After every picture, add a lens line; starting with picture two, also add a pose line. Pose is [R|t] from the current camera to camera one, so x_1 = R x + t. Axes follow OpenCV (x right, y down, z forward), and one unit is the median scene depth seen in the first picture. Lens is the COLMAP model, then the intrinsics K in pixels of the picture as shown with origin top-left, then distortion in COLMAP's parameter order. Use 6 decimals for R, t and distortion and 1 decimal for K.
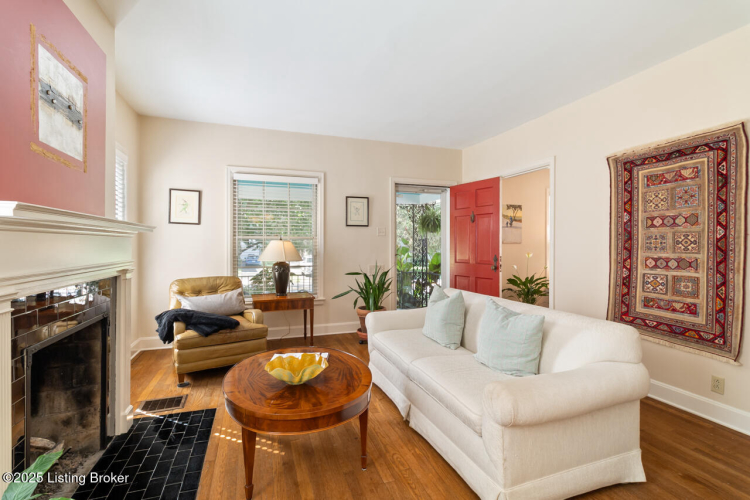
lens RADIAL K [[359.5, 0, 389.2], [0, 359.5, 245.1], [0, 0, 1]] dist [-0.001515, 0.001352]
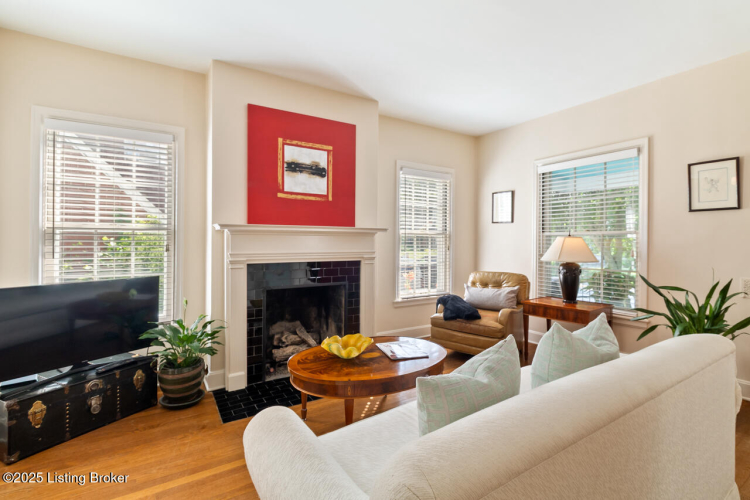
lens RADIAL K [[363.2, 0, 378.7], [0, 363.2, 242.4], [0, 0, 1]] dist [-0.011477, -0.000011]
pose [[0.204255, 0.001819, -0.978916, 0.437989], [-0.003828, 0.999992, 0.001059, 0.001237], [0.978910, 0.003531, 0.204260, 0.402312]]
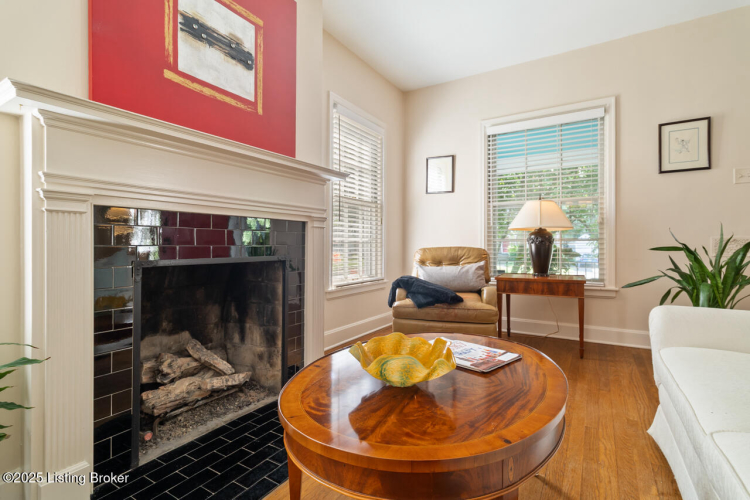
lens RADIAL K [[359.5, 0, 382.3], [0, 359.5, 245.3], [0, 0, 1]] dist [-0.001515, 0.001352]
pose [[0.620698, -0.002878, -0.784045, 0.075040], [0.000953, 0.999995, -0.002916, 0.080139], [0.784050, 0.001063, 0.620697, 0.297320]]
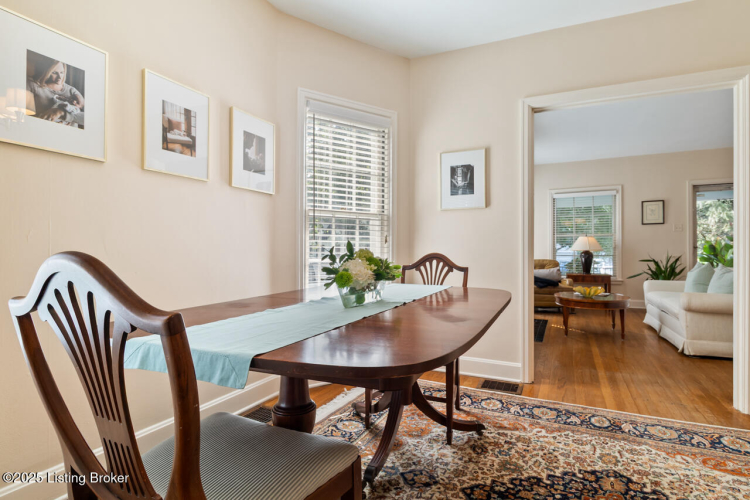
lens RADIAL K [[401.8, 0, 375.0], [0, 401.8, 251.6], [0, 0, 1]] dist [-0.001314, 0.000256]
pose [[0.695357, -0.003575, -0.718656, 0.283101], [0.001988, 0.999993, -0.003052, 0.052609], [0.718662, 0.000693, 0.695359, -0.775856]]
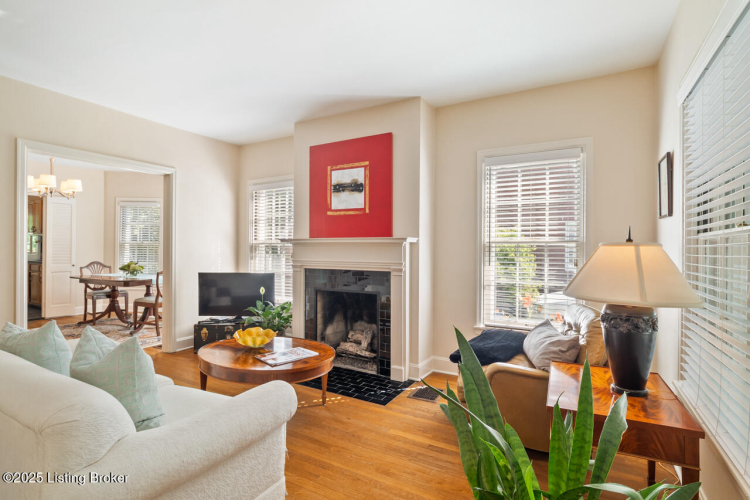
lens RADIAL K [[363.2, 0, 375.4], [0, 363.2, 248.7], [0, 0, 1]] dist [-0.011477, -0.000011]
pose [[-0.771289, -0.011976, -0.636372, 0.144602], [-0.009832, 0.999928, -0.006902, -0.001279], [0.636409, 0.000933, -0.771351, 1.143925]]
